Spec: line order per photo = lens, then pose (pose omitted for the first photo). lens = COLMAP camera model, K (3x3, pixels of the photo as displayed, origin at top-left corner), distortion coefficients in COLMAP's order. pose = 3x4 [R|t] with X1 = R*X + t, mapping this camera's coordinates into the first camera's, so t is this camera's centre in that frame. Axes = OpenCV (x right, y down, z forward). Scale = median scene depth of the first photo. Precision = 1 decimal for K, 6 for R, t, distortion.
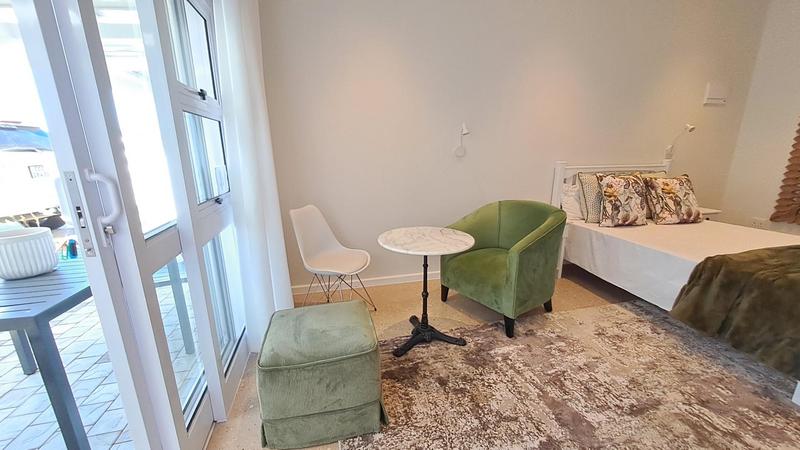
lens RADIAL K [[318.1, 0, 398.9], [0, 318.1, 231.5], [0, 0, 1]] dist [-0.000432, 0.000956]
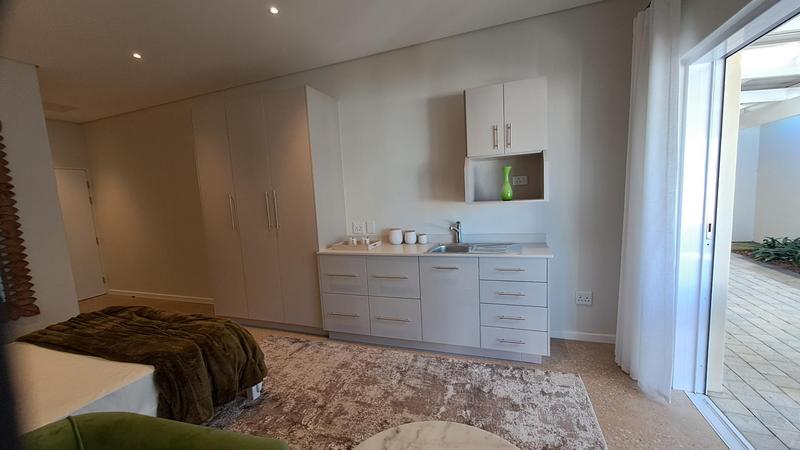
lens RADIAL K [[318.1, 0, 396.5], [0, 318.1, 232.0], [0, 0, 1]] dist [-0.000432, 0.000956]
pose [[-0.821311, -0.012590, 0.570342, -0.065000], [0.203628, 0.927430, 0.313704, -0.364109], [-0.532901, 0.373786, -0.759145, 1.115263]]
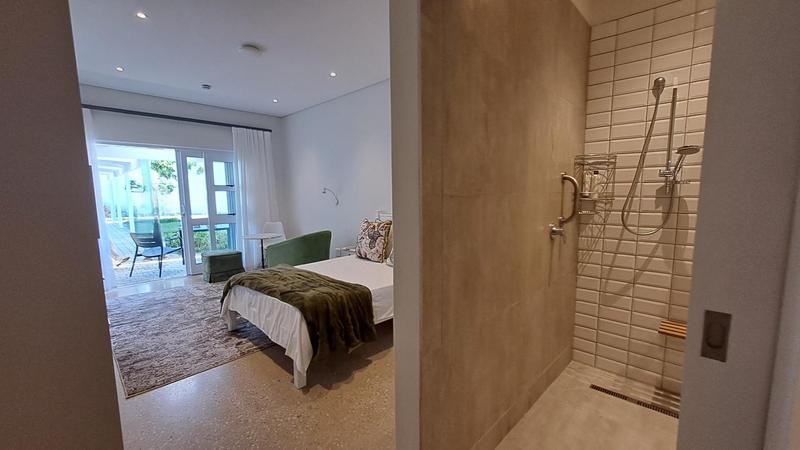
lens RADIAL K [[318.1, 0, 396.8], [0, 318.1, 233.2], [0, 0, 1]] dist [-0.000432, 0.000956]
pose [[0.526365, 0.114395, -0.842528, 2.616343], [-0.210773, 0.977535, 0.001047, -0.210656], [0.823720, 0.177031, 0.538651, 0.499889]]
